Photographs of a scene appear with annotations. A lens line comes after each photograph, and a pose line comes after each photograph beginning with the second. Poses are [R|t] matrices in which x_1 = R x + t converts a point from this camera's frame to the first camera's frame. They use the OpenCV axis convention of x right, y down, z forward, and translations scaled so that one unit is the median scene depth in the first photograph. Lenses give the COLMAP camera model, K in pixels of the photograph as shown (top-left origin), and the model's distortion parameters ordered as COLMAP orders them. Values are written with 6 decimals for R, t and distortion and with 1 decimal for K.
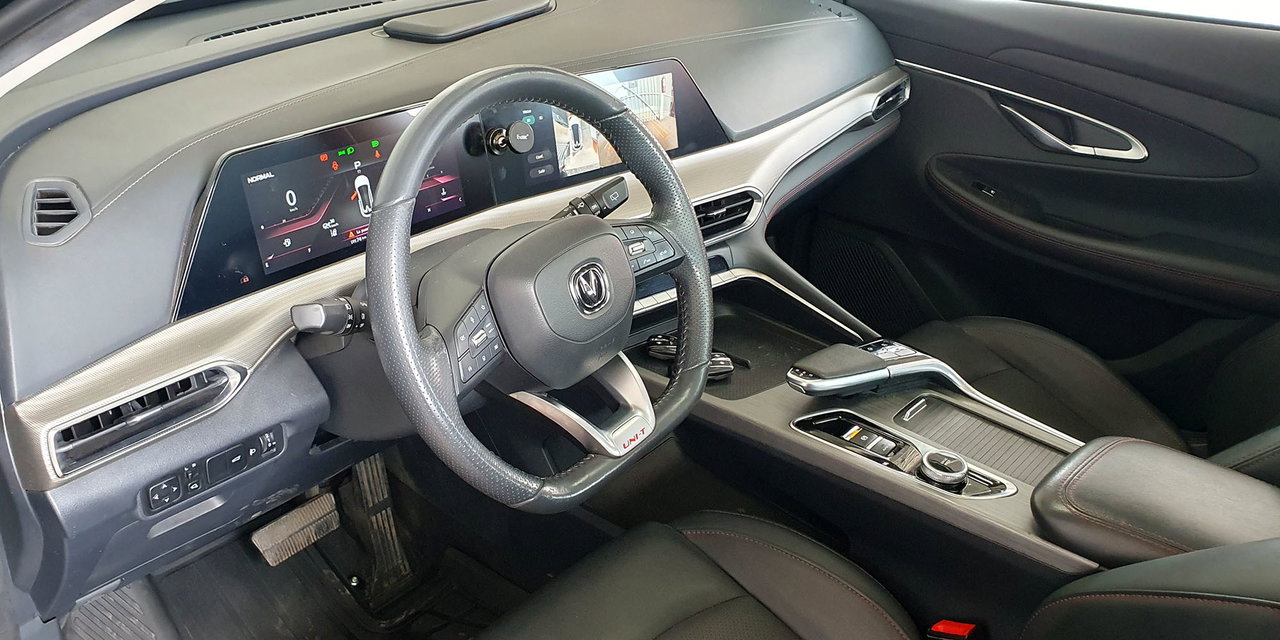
lens RADIAL K [[1132.4, 0, 640.0], [0, 1132.4, 320.0], [0, 0, 1]] dist [0.203811, -0.489758]
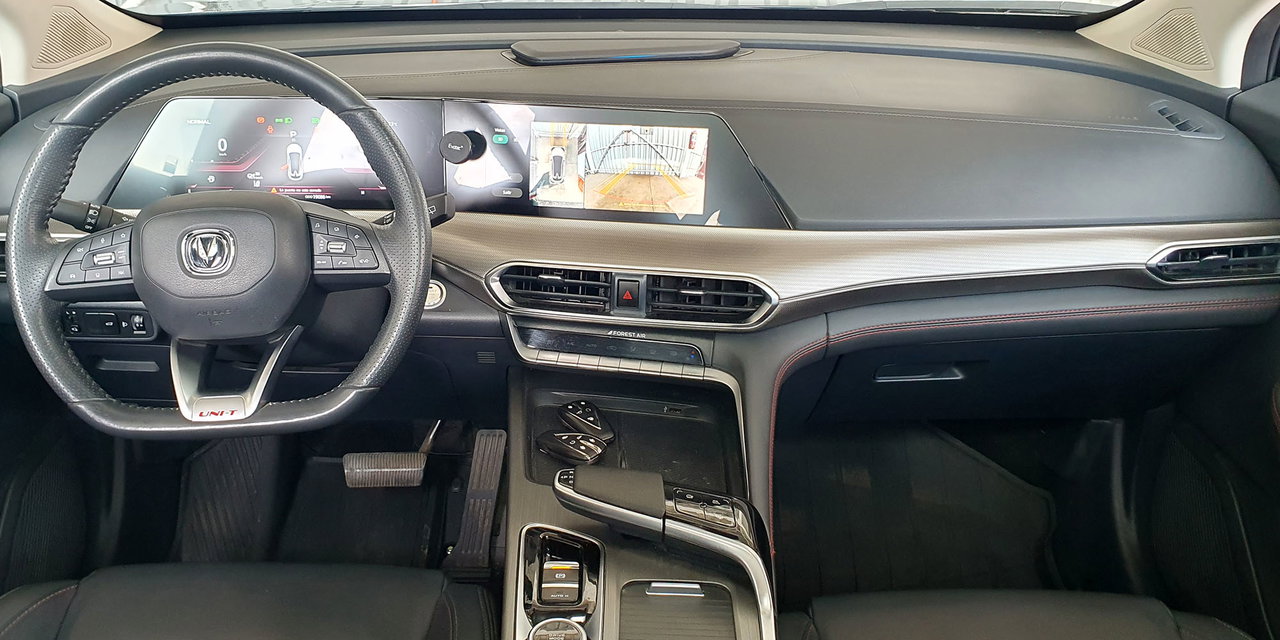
lens RADIAL K [[1132.4, 0, 640.0], [0, 1132.4, 320.0], [0, 0, 1]] dist [0.203811, -0.489758]
pose [[0.582722, 0.260211, -0.769887, 0.759171], [-0.334532, 0.940170, 0.064560, -0.127526], [0.740624, 0.219931, 0.634907, 0.476602]]
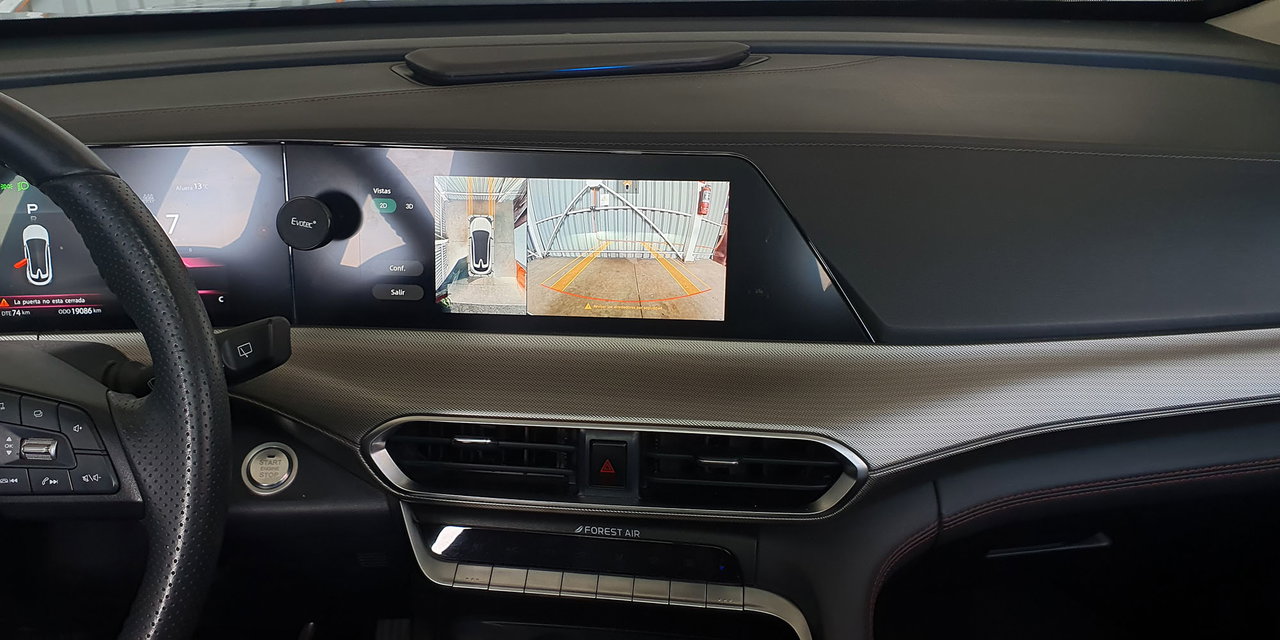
lens RADIAL K [[1132.4, 0, 640.0], [0, 1132.4, 320.0], [0, 0, 1]] dist [0.203811, -0.489758]
pose [[0.634534, 0.224338, -0.739621, 0.434314], [-0.304271, 0.952181, 0.027771, -0.170227], [0.710483, 0.207423, 0.672451, 0.681245]]
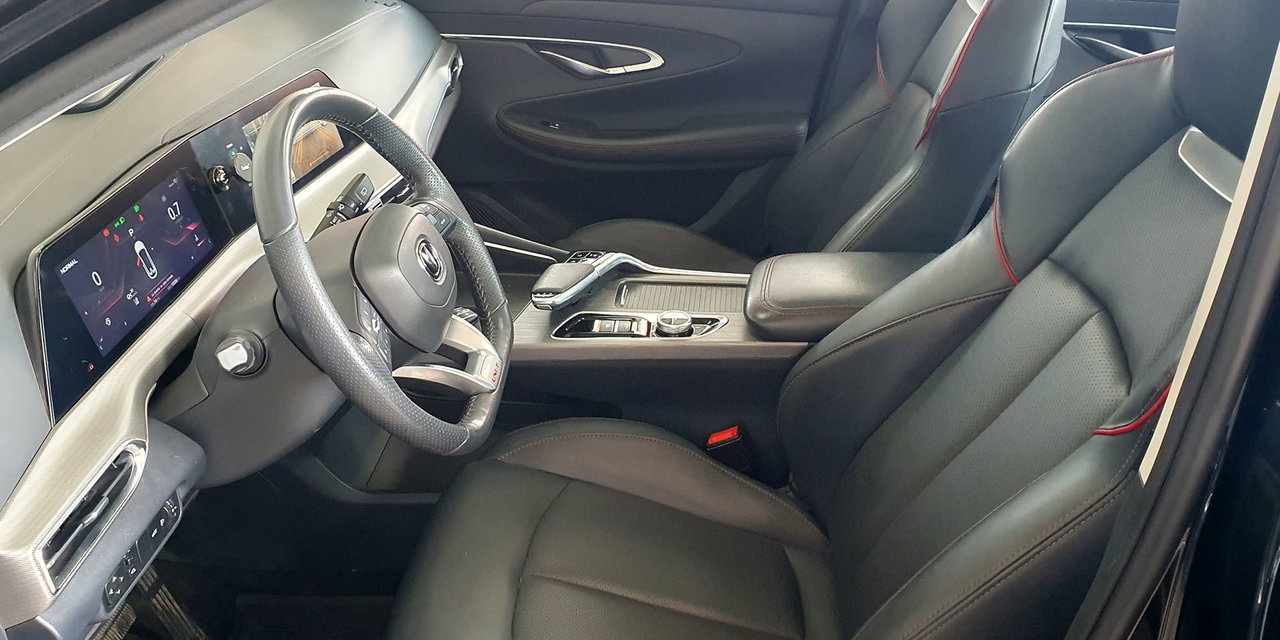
lens RADIAL K [[1132.4, 0, 640.0], [0, 1132.4, 320.0], [0, 0, 1]] dist [0.203811, -0.489758]
pose [[0.822238, -0.341067, 0.455629, -0.311304], [0.335811, 0.937080, 0.095451, -0.007074], [-0.459516, 0.074522, 0.885038, -0.092572]]
